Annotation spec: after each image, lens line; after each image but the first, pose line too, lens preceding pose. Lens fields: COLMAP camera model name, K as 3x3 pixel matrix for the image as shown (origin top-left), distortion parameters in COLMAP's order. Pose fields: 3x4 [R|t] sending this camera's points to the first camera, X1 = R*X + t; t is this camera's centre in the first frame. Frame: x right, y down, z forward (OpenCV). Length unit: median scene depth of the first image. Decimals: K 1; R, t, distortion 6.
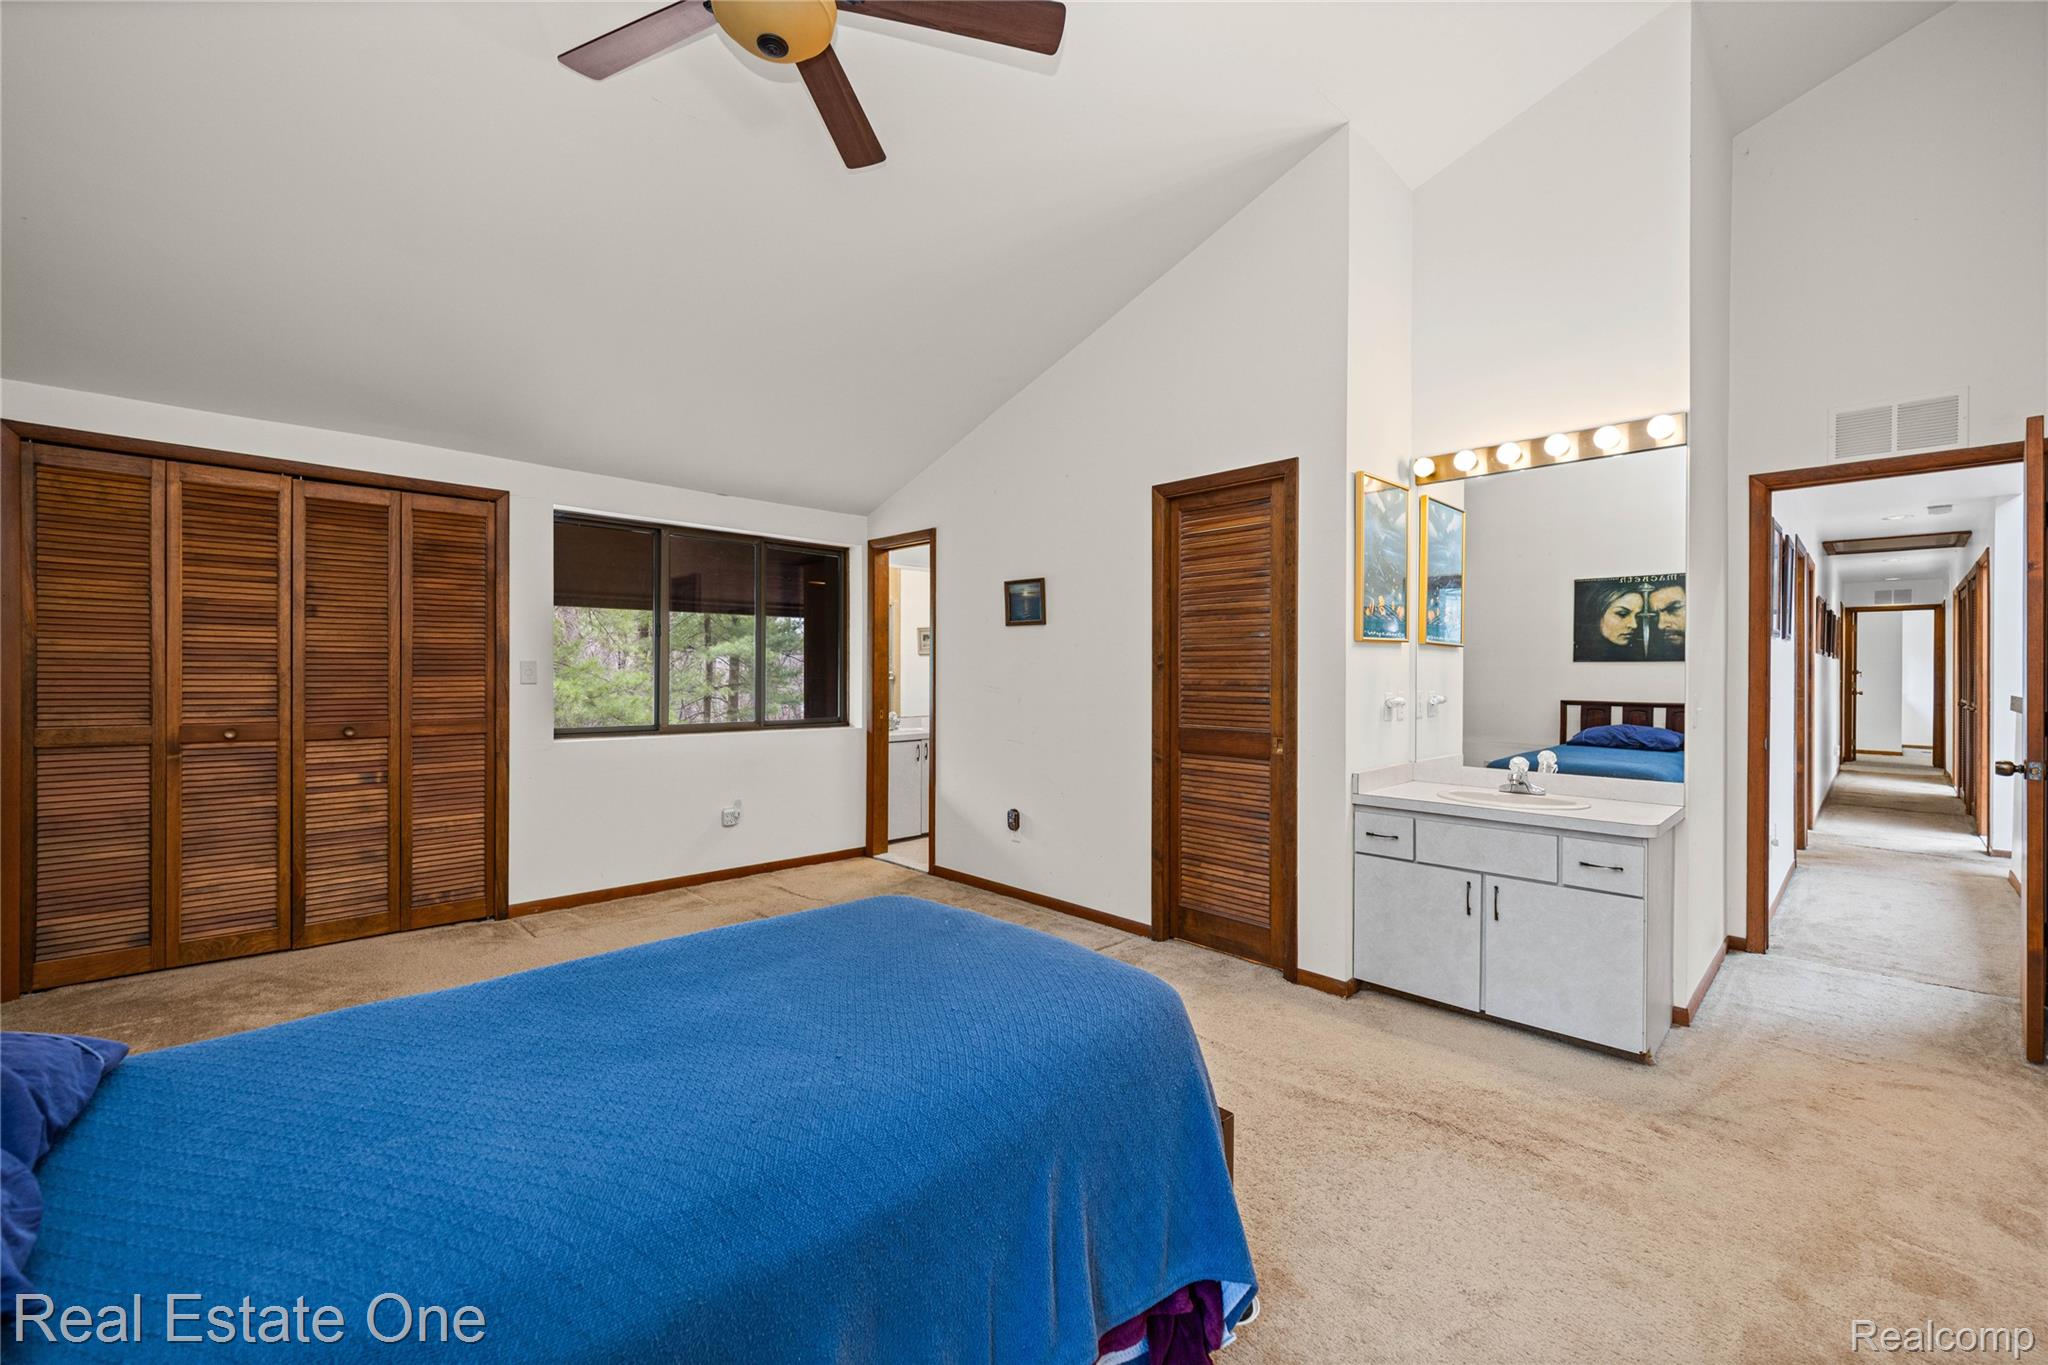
lens RADIAL K [[843.4, 0, 1024.0], [0, 843.4, 682.5], [0, 0, 1]] dist [0.016332, 0.000079]
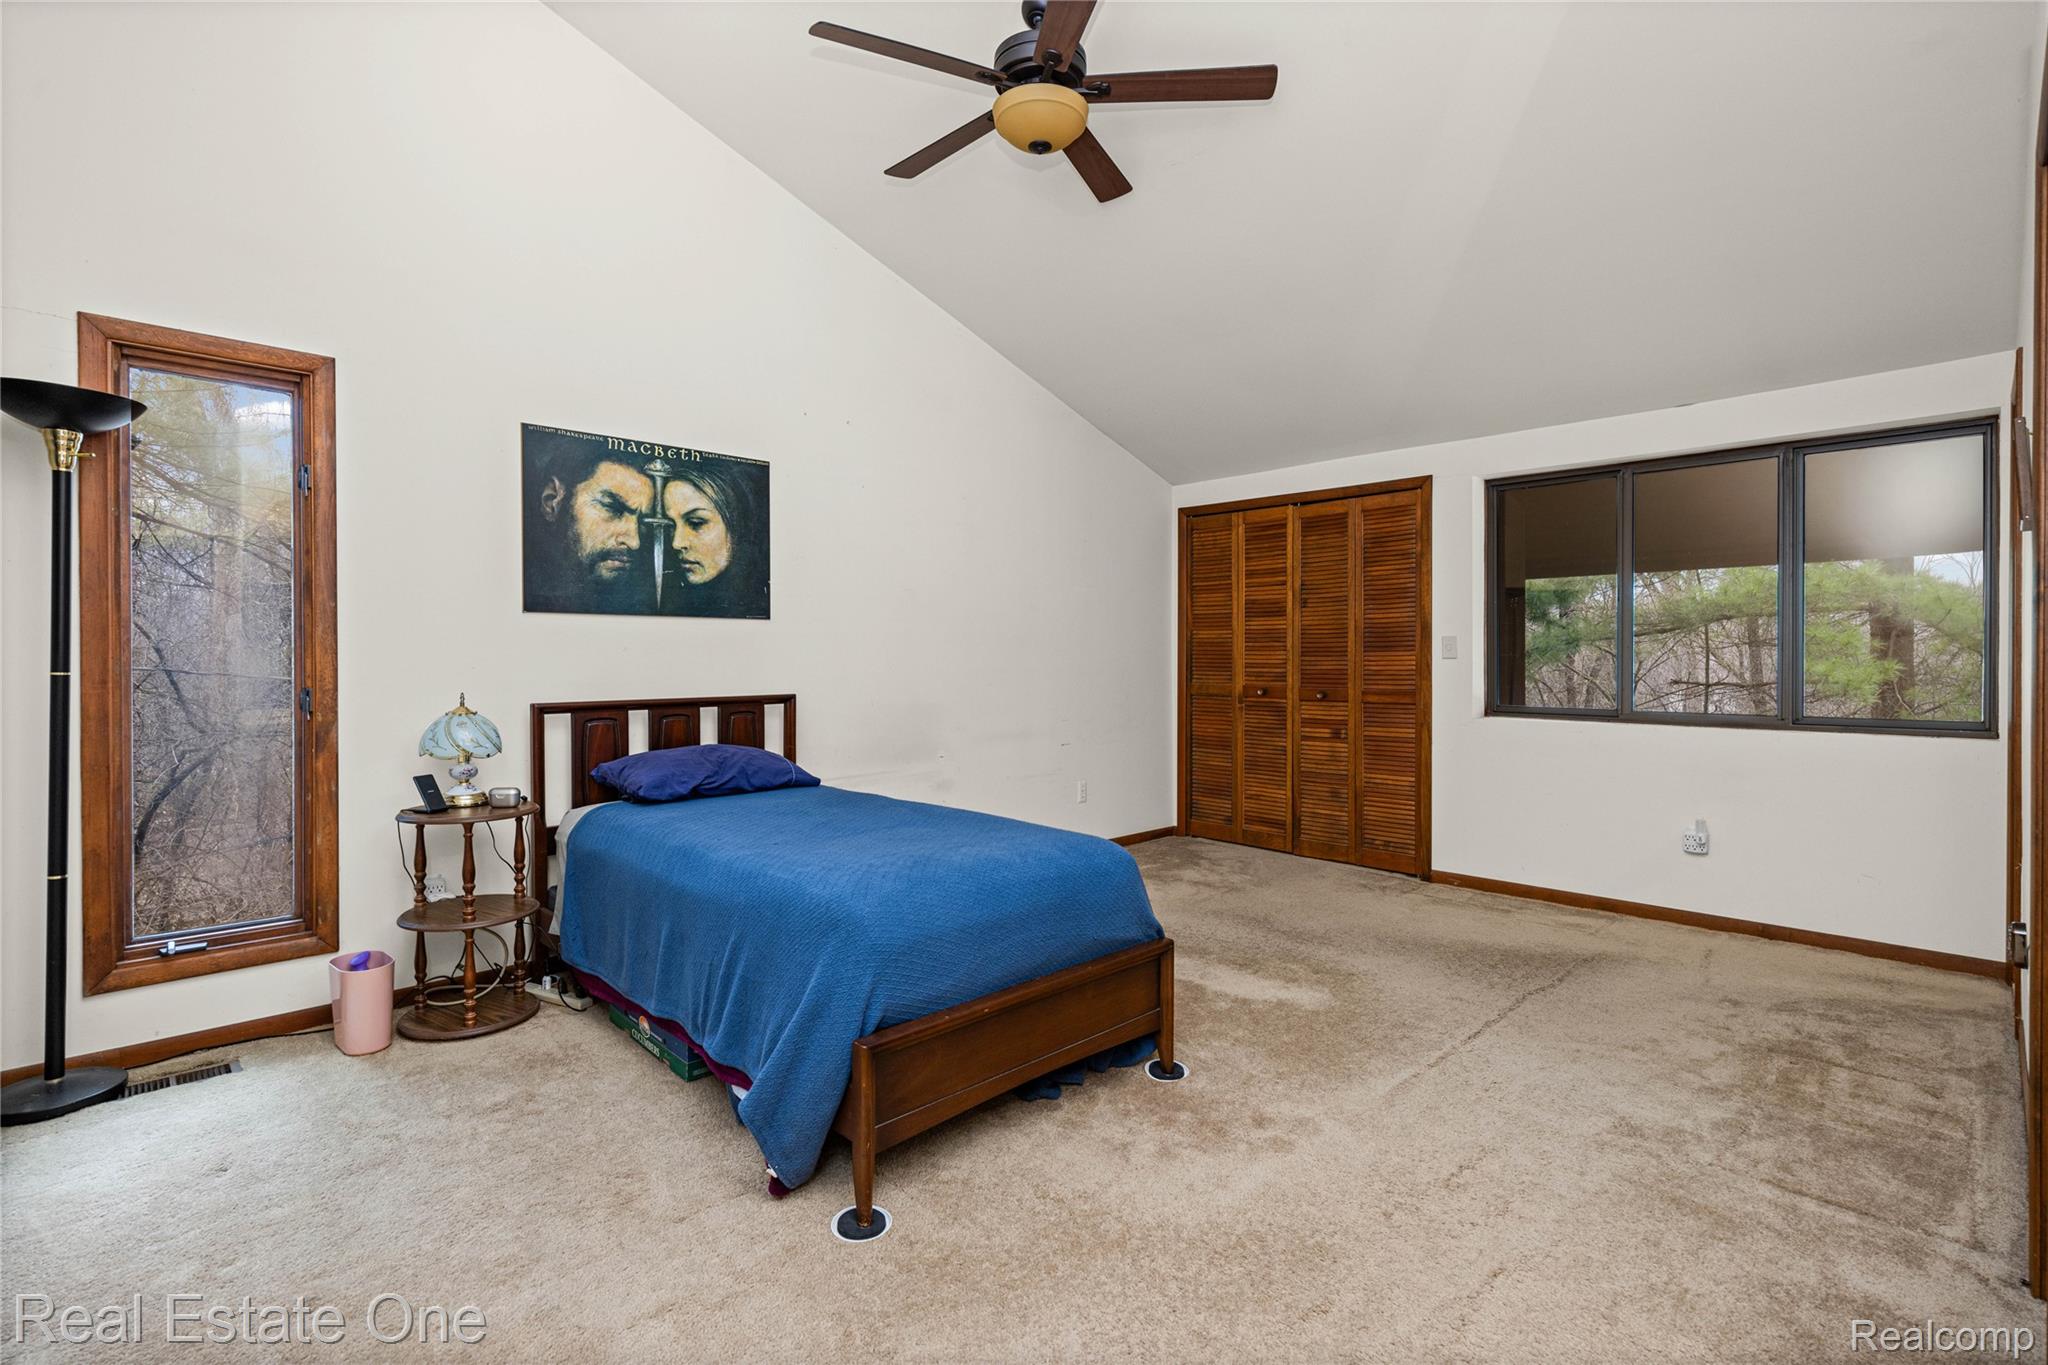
lens RADIAL K [[936.9, 0, 1023.1], [0, 936.9, 659.1], [0, 0, 1]] dist [-0.064598, -0.000001]
pose [[-0.007980, 0.001417, -0.999967, 0.598996], [-0.003085, 0.999994, 0.001442, 0.002662], [0.999963, 0.003096, -0.007975, 0.561332]]
